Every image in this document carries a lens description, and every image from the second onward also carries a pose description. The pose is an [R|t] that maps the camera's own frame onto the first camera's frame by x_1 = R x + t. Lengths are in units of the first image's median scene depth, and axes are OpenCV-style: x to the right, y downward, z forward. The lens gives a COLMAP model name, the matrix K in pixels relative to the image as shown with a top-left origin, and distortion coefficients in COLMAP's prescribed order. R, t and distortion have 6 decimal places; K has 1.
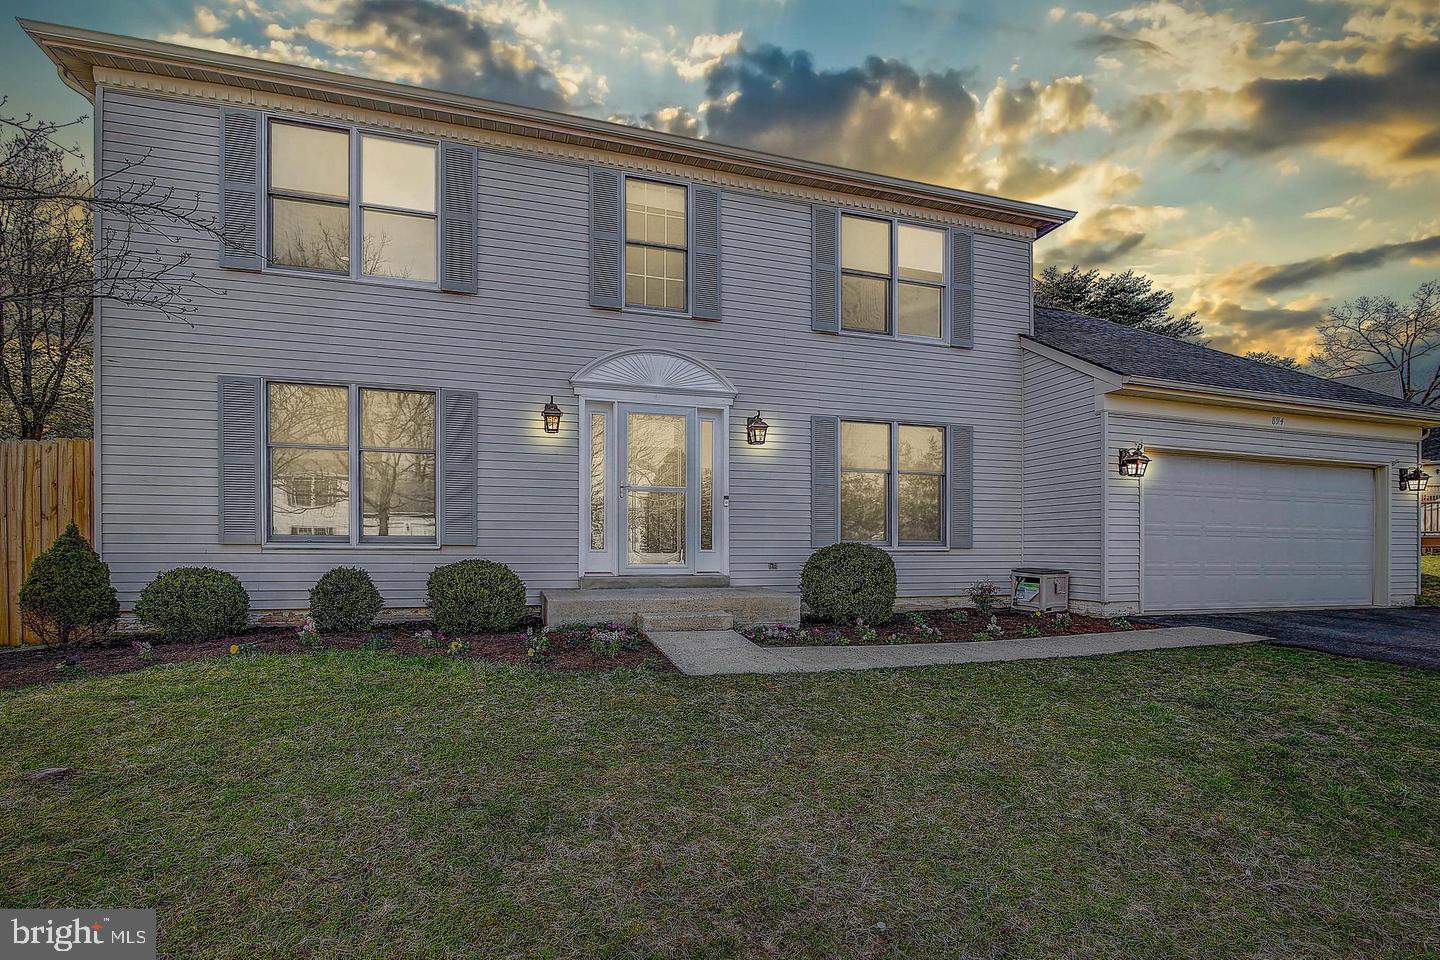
lens RADIAL K [[709.6, 0, 717.7], [0, 709.6, 561.7], [0, 0, 1]] dist [-0.013598, -0.000127]
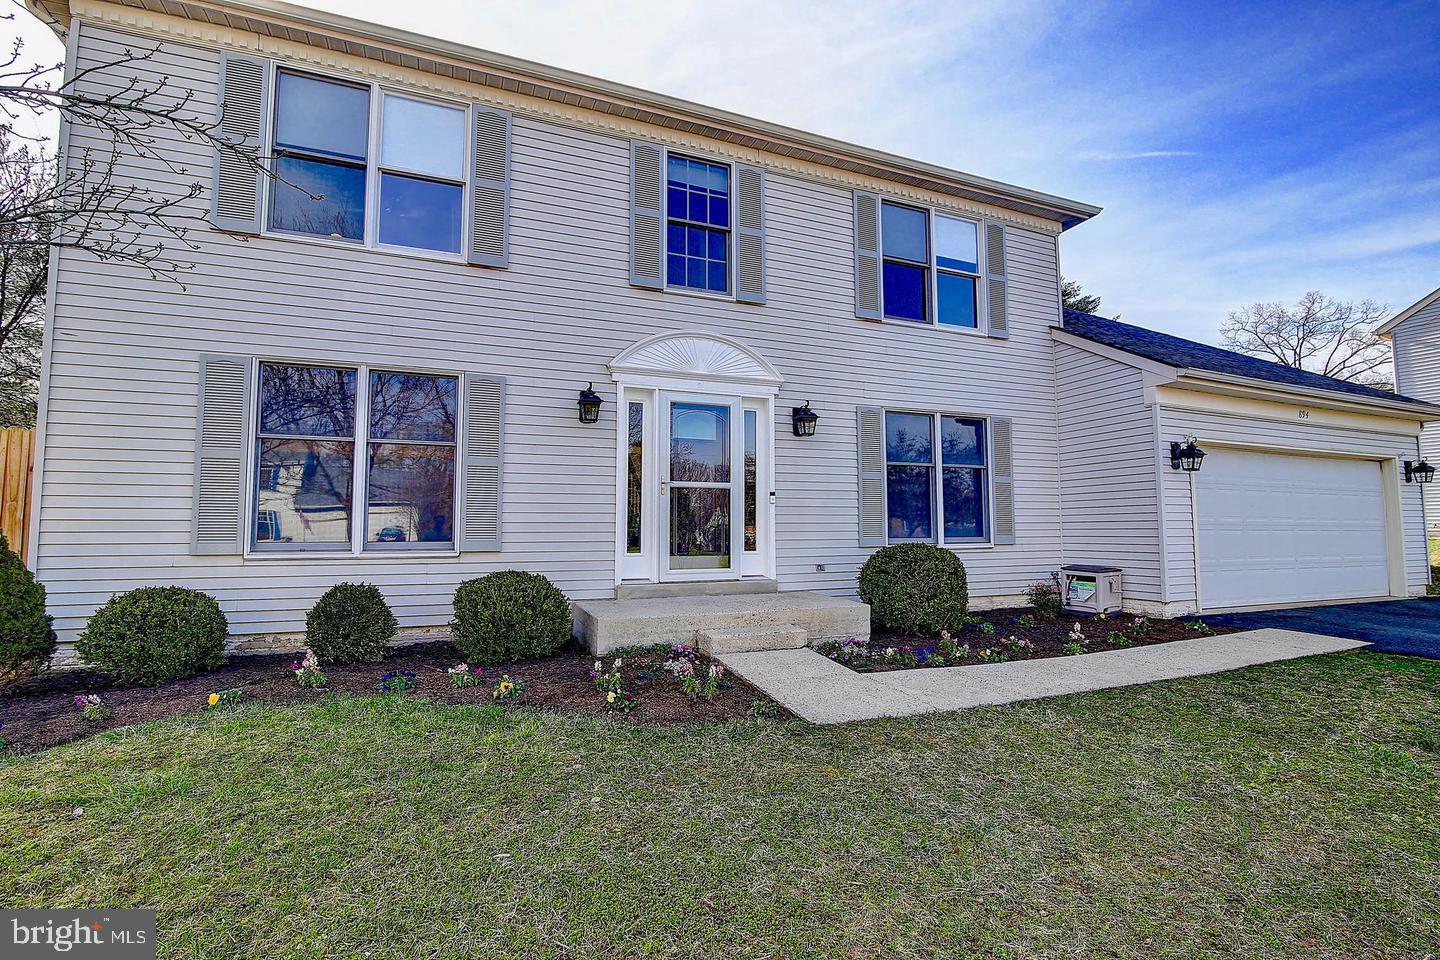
lens RADIAL K [[679.4, 0, 715.5], [0, 679.4, 484.4], [0, 0, 1]] dist [-0.014866, -0.000272]
pose [[0.996696, -0.001600, 0.081205, -0.142045], [0.008683, 0.996175, -0.086944, -0.029156], [-0.080755, 0.087361, 0.992898, 0.146629]]
